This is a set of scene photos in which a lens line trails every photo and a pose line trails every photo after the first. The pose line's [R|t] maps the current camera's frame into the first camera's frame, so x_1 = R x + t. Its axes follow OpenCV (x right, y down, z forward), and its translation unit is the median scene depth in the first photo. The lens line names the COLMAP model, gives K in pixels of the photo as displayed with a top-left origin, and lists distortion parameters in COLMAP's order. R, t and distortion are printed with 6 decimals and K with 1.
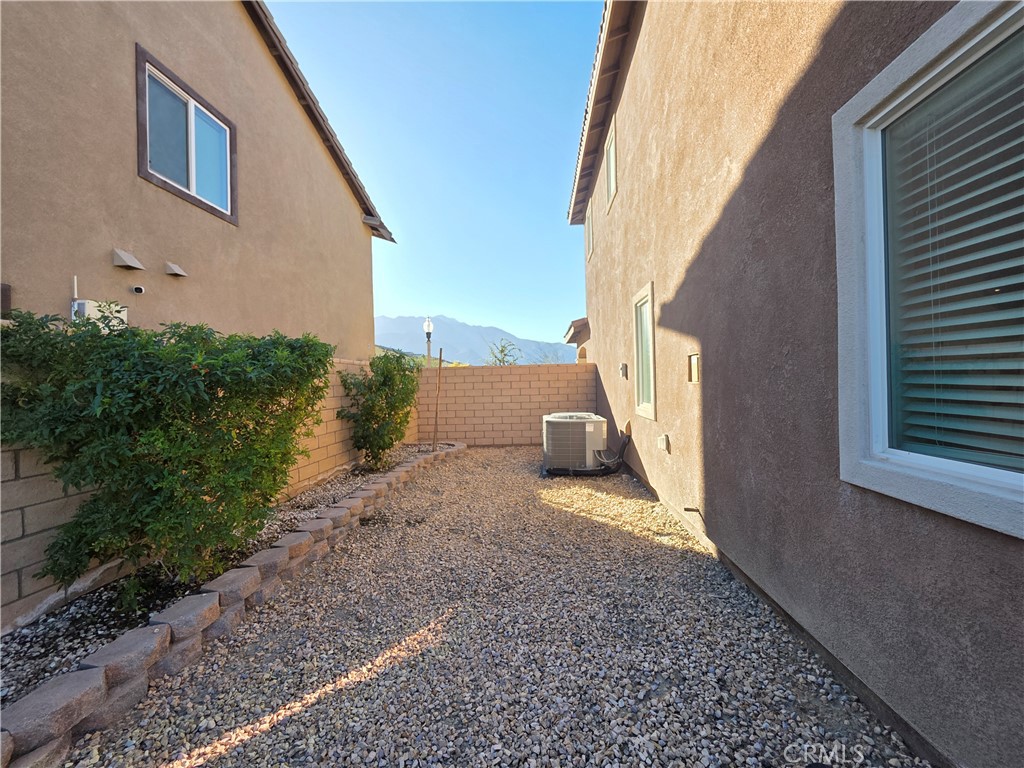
lens RADIAL K [[408.3, 0, 513.5], [0, 408.3, 379.6], [0, 0, 1]] dist [0.003511, -0.000075]
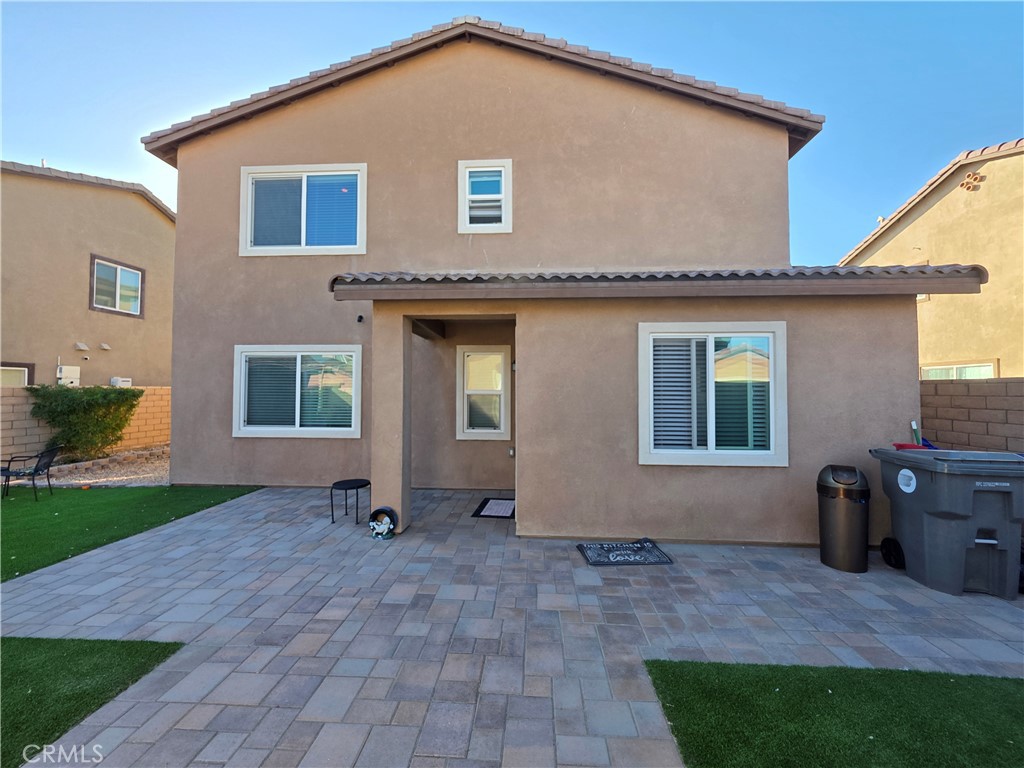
lens RADIAL K [[408.3, 0, 513.4], [0, 408.3, 378.4], [0, 0, 1]] dist [0.003511, -0.000075]
pose [[0.999620, 0.026921, 0.005894, 1.164884], [-0.026828, 0.999522, -0.015392, -0.099341], [-0.006306, 0.015228, 0.999864, -1.046600]]
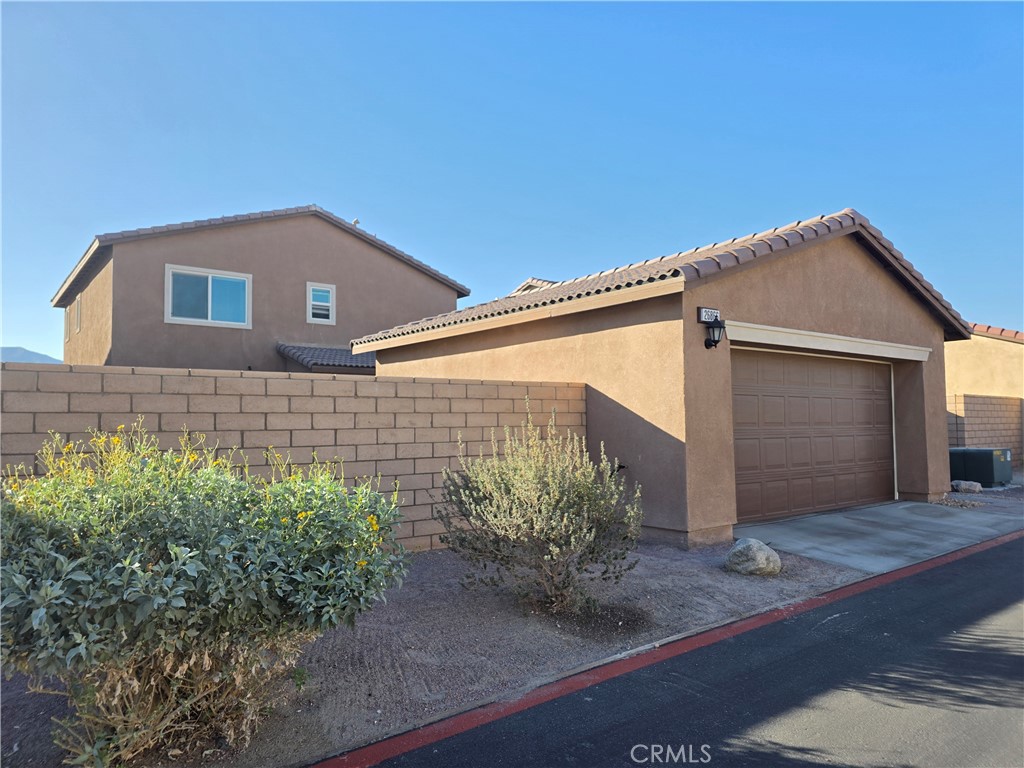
lens RADIAL K [[698.7, 0, 516.2], [0, 698.7, 385.9], [0, 0, 1]] dist [0.046953, -0.016702]
pose [[0.749345, 0.054328, 0.659947, -0.443981], [-0.015813, 0.997813, -0.064187, 0.001374], [-0.661991, 0.037663, 0.748565, -3.132861]]
